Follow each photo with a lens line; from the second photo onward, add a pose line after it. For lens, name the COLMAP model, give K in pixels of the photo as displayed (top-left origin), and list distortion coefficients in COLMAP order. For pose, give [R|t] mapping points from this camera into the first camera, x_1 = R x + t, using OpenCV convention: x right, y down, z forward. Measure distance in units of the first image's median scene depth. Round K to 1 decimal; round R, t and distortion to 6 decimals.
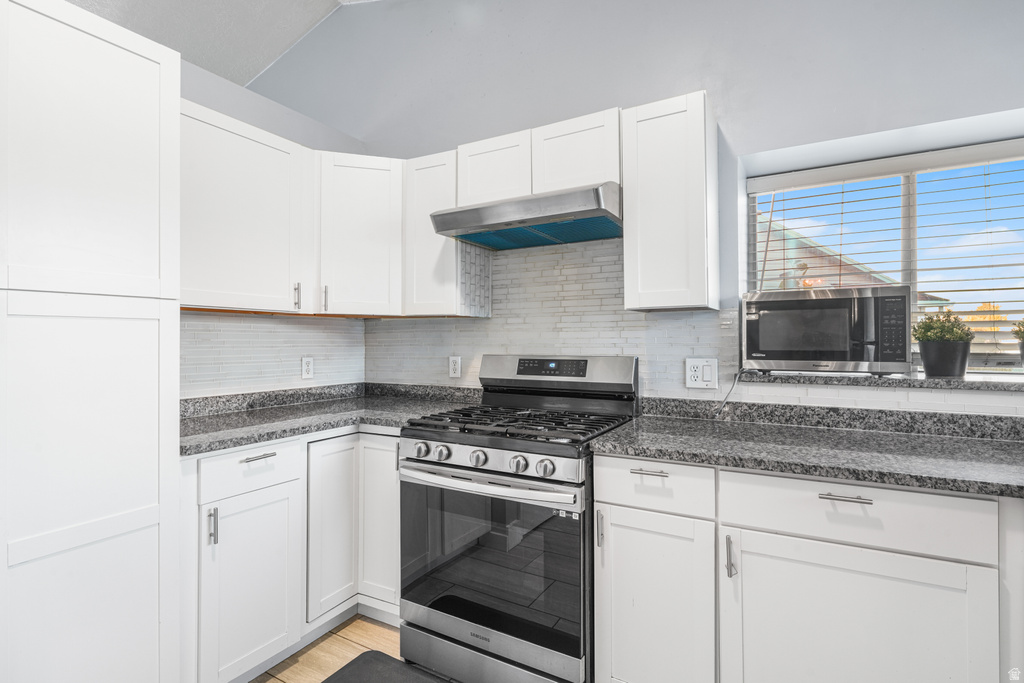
lens RADIAL K [[505.4, 0, 510.3], [0, 505.4, 336.7], [0, 0, 1]] dist [-0.000963, -0.000088]
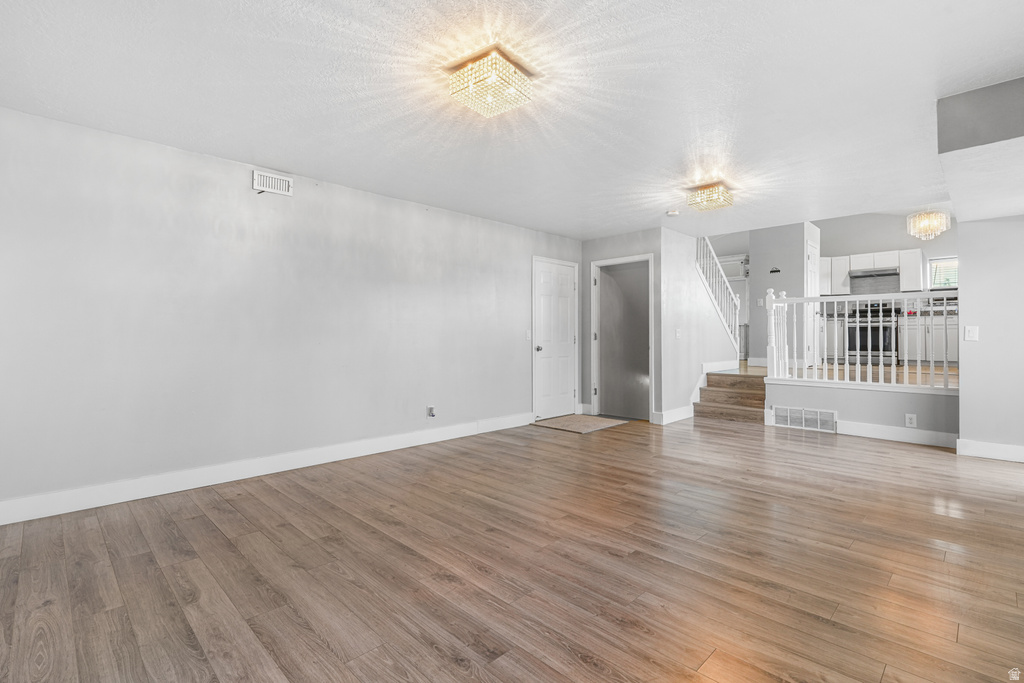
lens RADIAL K [[480.7, 0, 511.9], [0, 480.7, 323.5], [0, 0, 1]] dist [-0.001076, -0.000647]
pose [[0.964836, -0.003664, -0.262825, -2.033126], [-0.002496, 0.999730, -0.023101, 0.347992], [0.262839, 0.022945, 0.964567, -4.153614]]
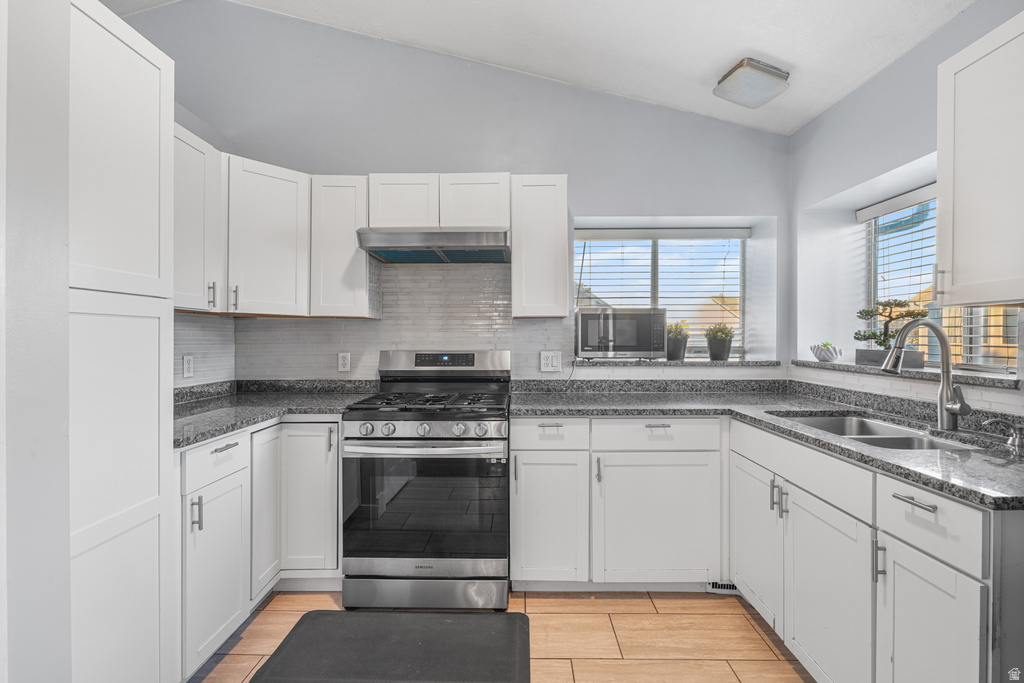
lens RADIAL K [[473.5, 0, 513.0], [0, 473.5, 339.0], [0, 0, 1]] dist [-0.001217, -0.000896]
pose [[0.871801, 0.002178, 0.489855, -0.393065], [-0.005474, 0.999971, 0.005296, 0.000793], [-0.489829, -0.007298, 0.871788, -0.143367]]
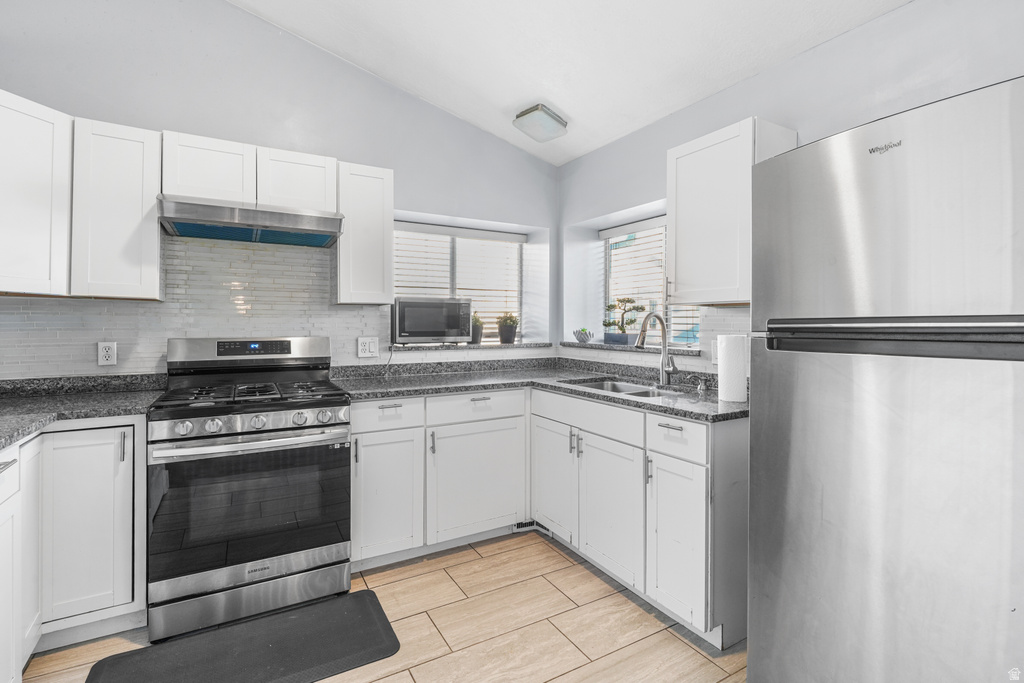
lens RADIAL K [[480.7, 0, 511.9], [0, 480.7, 323.5], [0, 0, 1]] dist [-0.001076, -0.000647]
pose [[0.498299, 0.006916, 0.866978, -0.651569], [-0.008085, 0.999962, -0.003330, 0.003485], [-0.866967, -0.005350, 0.498336, -0.081695]]
